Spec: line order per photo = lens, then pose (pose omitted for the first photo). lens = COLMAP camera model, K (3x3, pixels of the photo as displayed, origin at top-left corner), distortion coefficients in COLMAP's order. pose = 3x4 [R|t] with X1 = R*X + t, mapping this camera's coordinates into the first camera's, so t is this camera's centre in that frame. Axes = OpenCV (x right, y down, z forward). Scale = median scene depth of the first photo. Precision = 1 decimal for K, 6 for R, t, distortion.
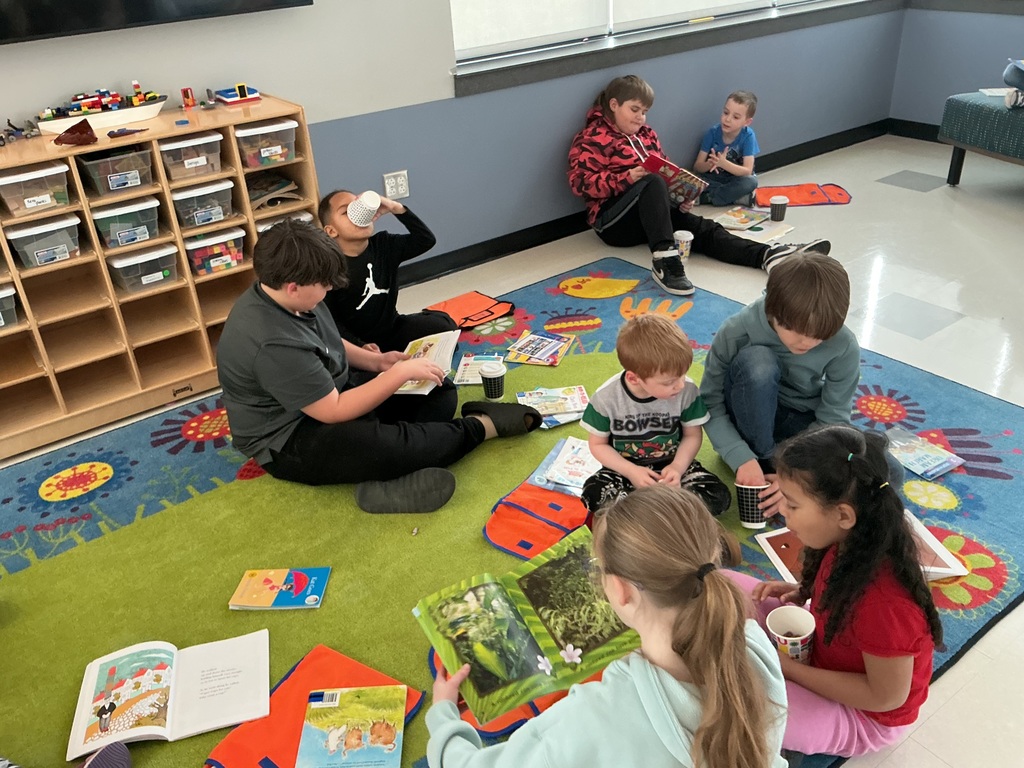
lens RADIAL K [[853.8, 0, 514.3], [0, 853.8, 376.1], [0, 0, 1]] dist [0.010586, -0.007934]
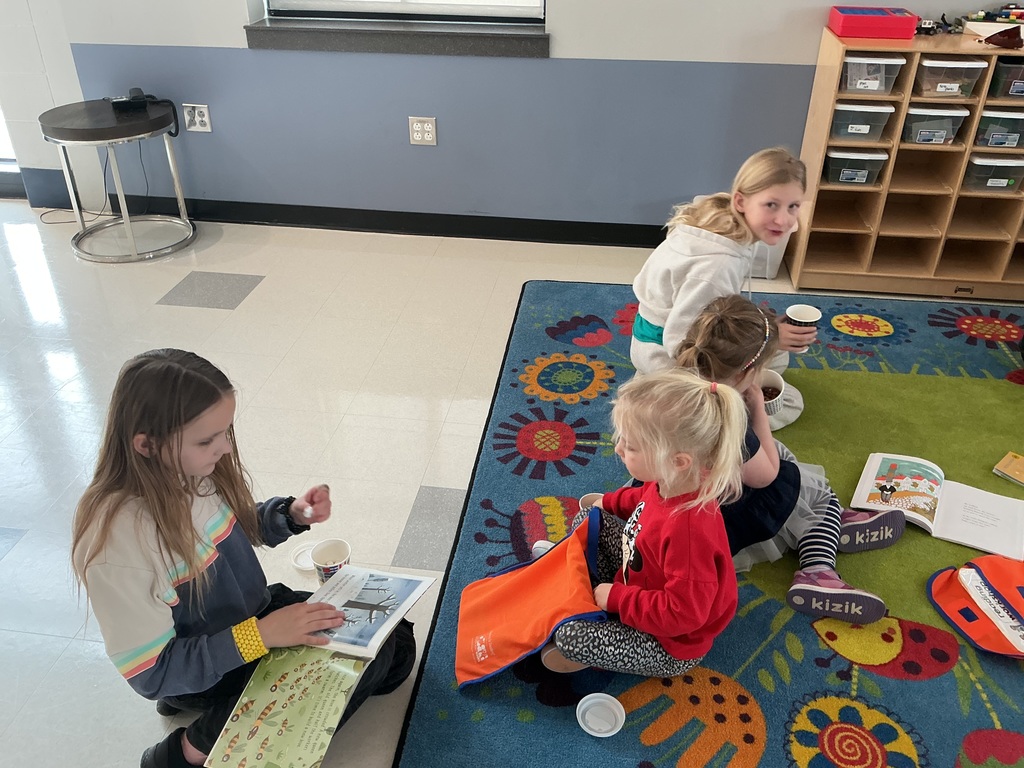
lens RADIAL K [[853.8, 0, 513.8], [0, 853.8, 394.9], [0, 0, 1]] dist [0.010586, -0.007934]
pose [[0.735956, 0.418976, -0.531816, -0.190867], [-0.384293, 0.905224, 0.181350, 0.174648], [0.557394, 0.070908, 0.827214, -0.232178]]
